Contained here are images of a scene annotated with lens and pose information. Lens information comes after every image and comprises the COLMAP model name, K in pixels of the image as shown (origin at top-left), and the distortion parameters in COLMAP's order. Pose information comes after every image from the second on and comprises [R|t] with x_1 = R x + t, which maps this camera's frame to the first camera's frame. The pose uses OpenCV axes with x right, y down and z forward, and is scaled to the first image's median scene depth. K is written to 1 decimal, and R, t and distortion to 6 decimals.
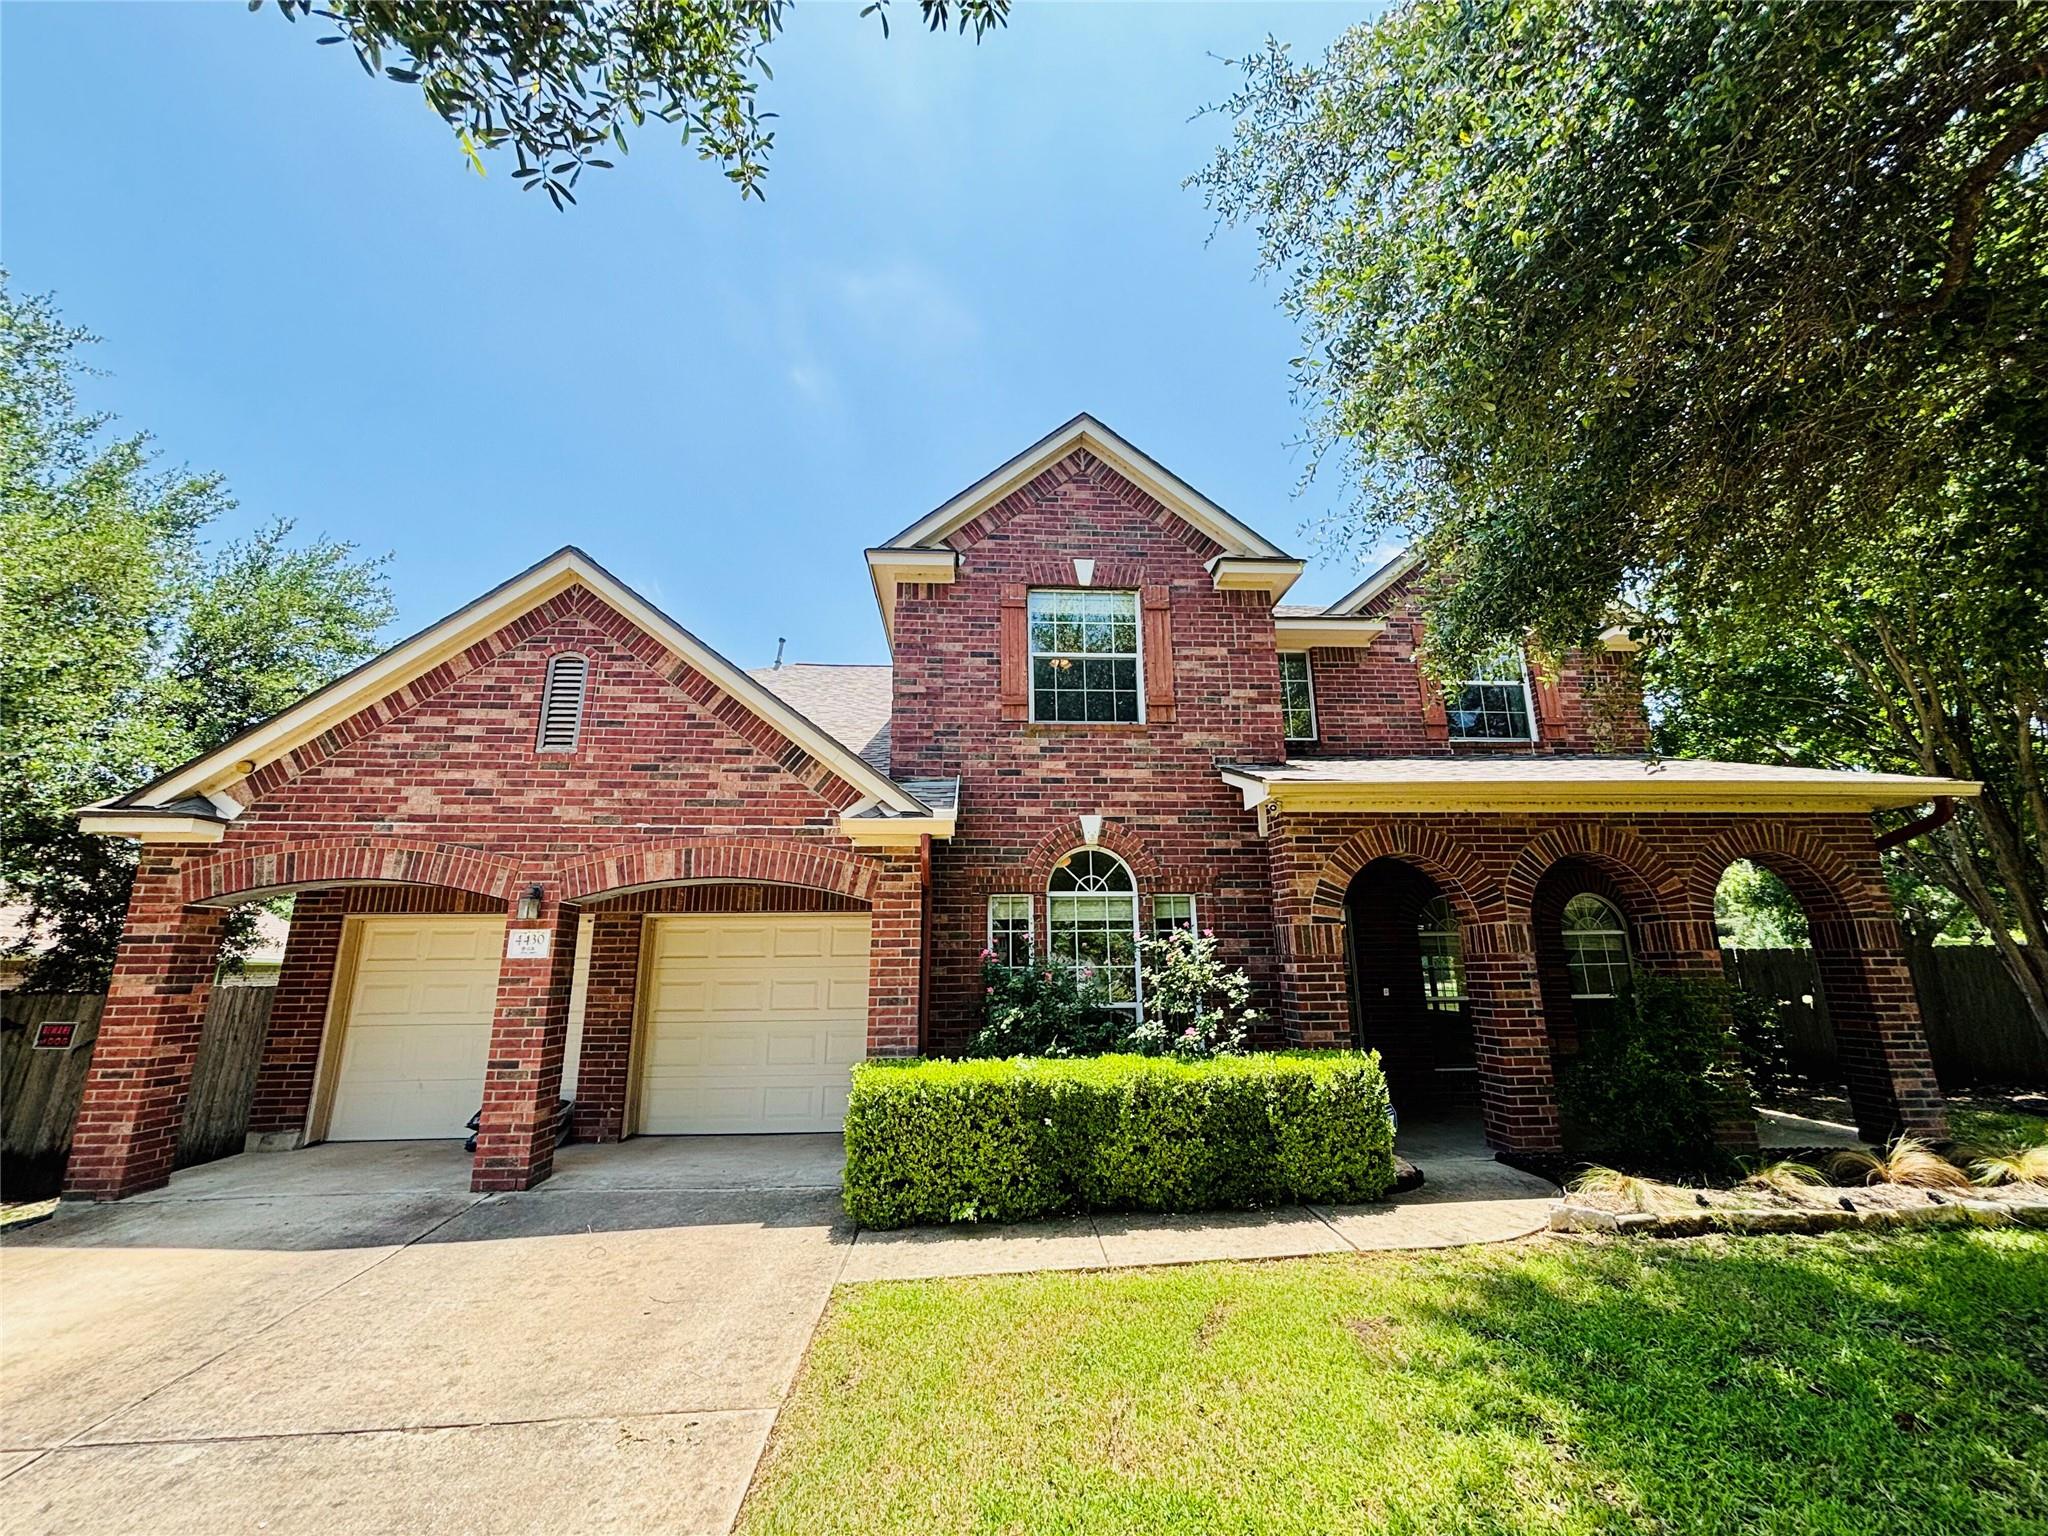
lens RADIAL K [[822.9, 0, 1022.4], [0, 822.9, 758.8], [0, 0, 1]] dist [0.002377, 0.000810]
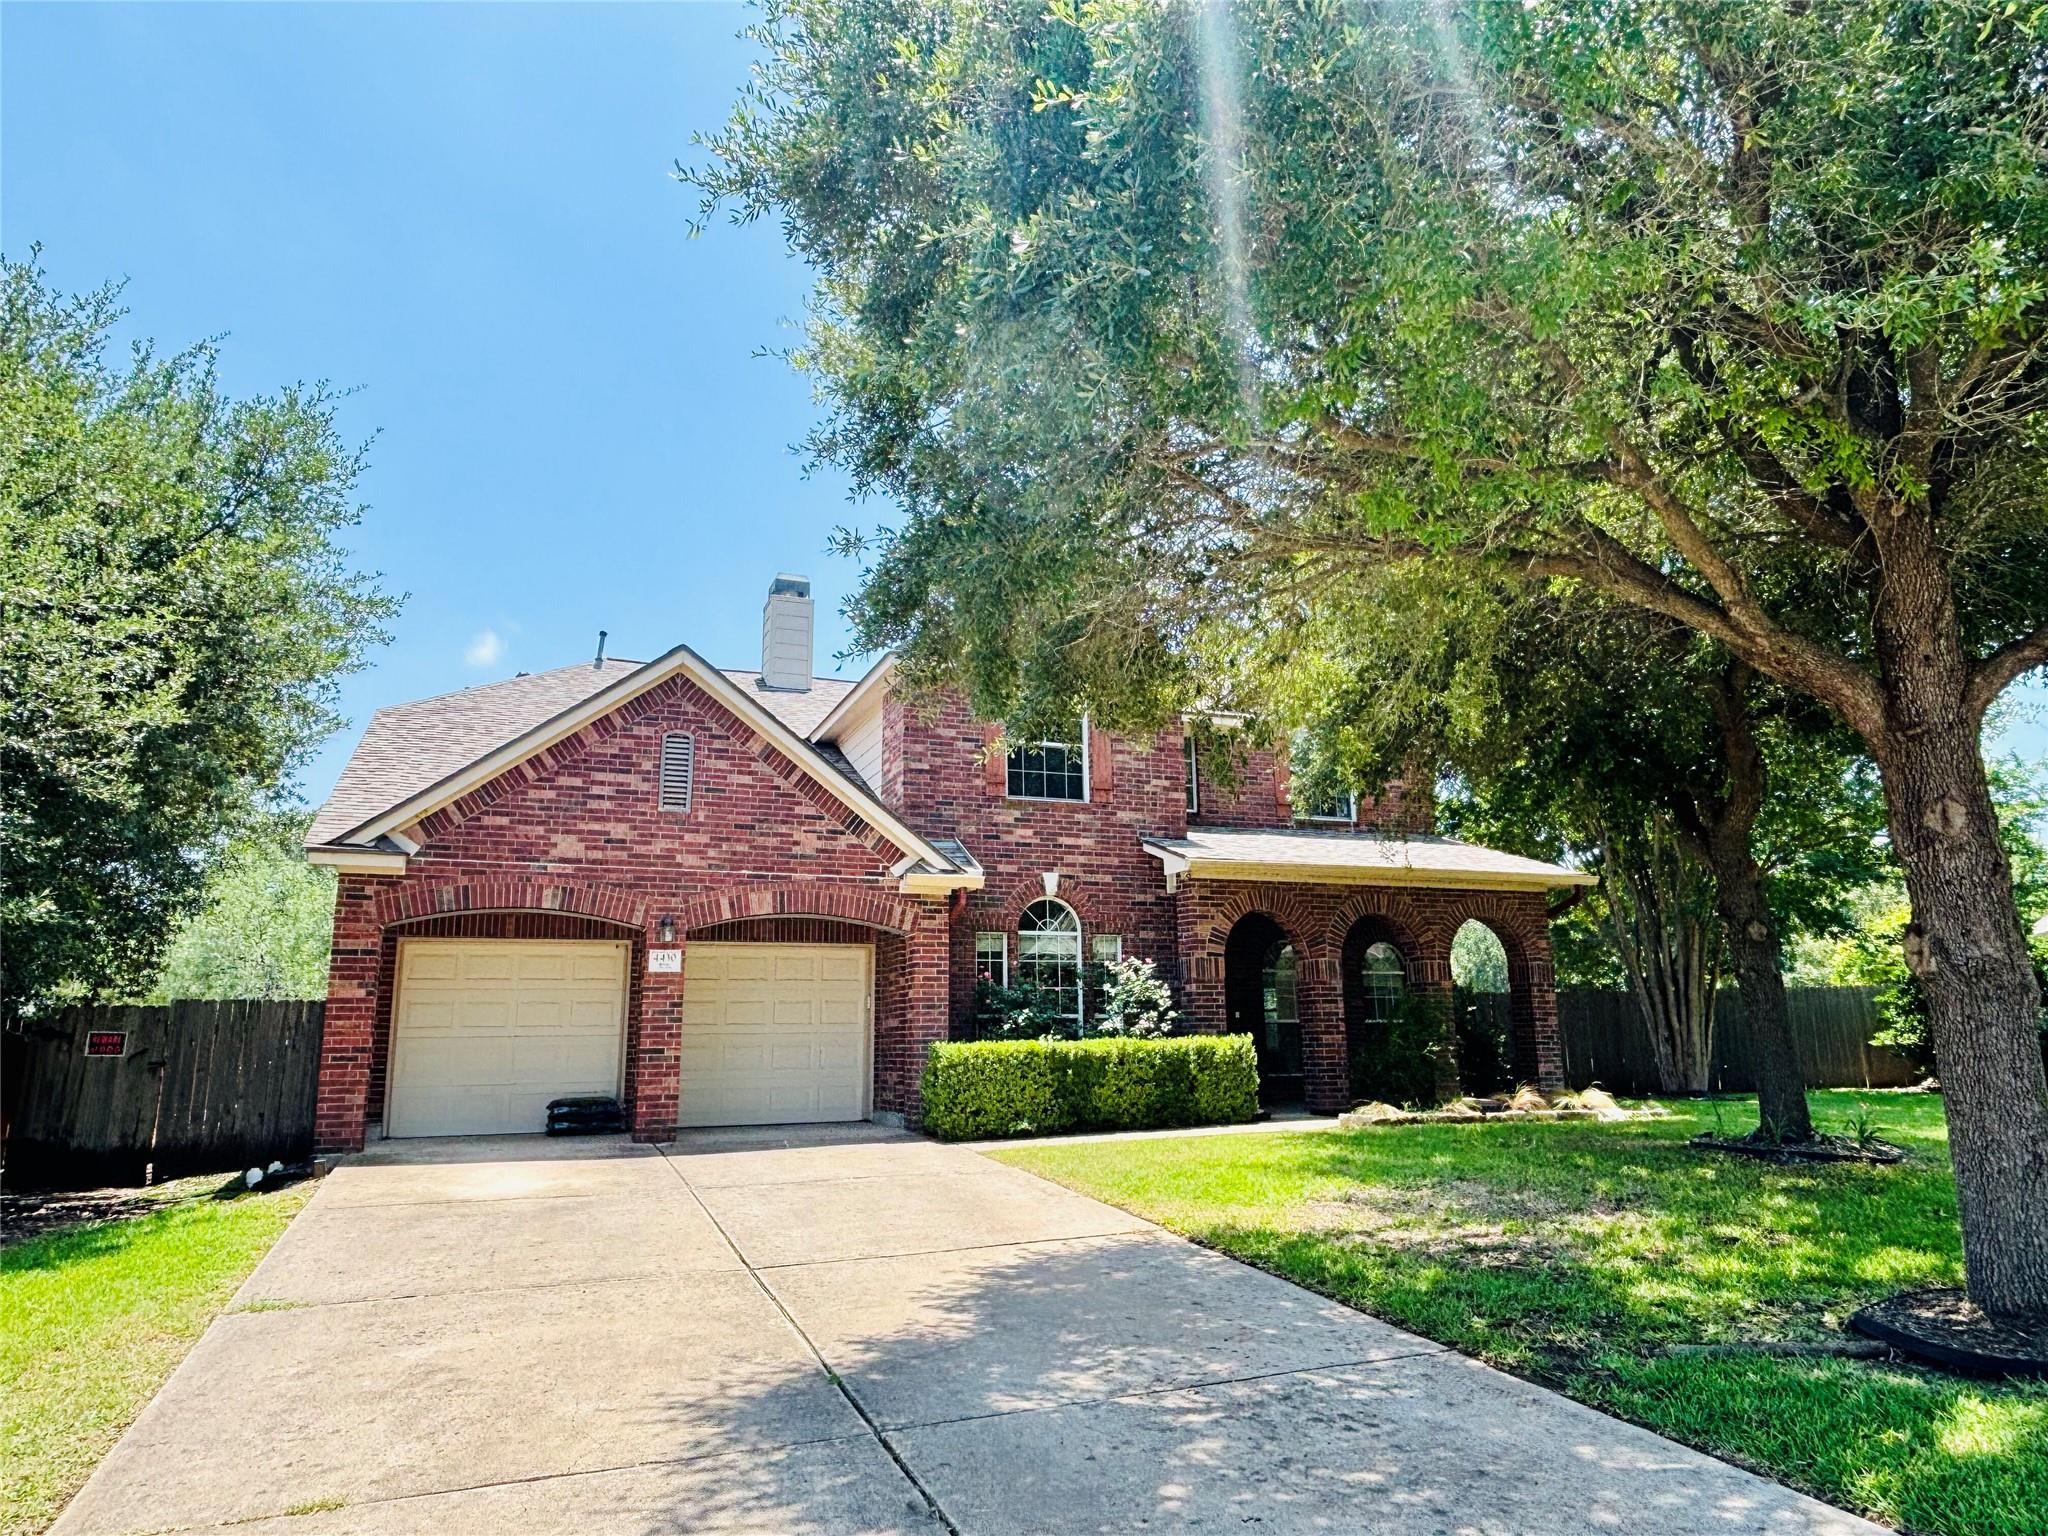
lens RADIAL K [[1292.3, 0, 1031.0], [0, 1292.3, 760.0], [0, 0, 1]] dist [0.032519, -0.004596]
pose [[0.951441, 0.063372, 0.301238, -0.647817], [-0.070926, 0.997381, 0.014195, -0.153805], [-0.299549, -0.034872, 0.953443, -1.058561]]
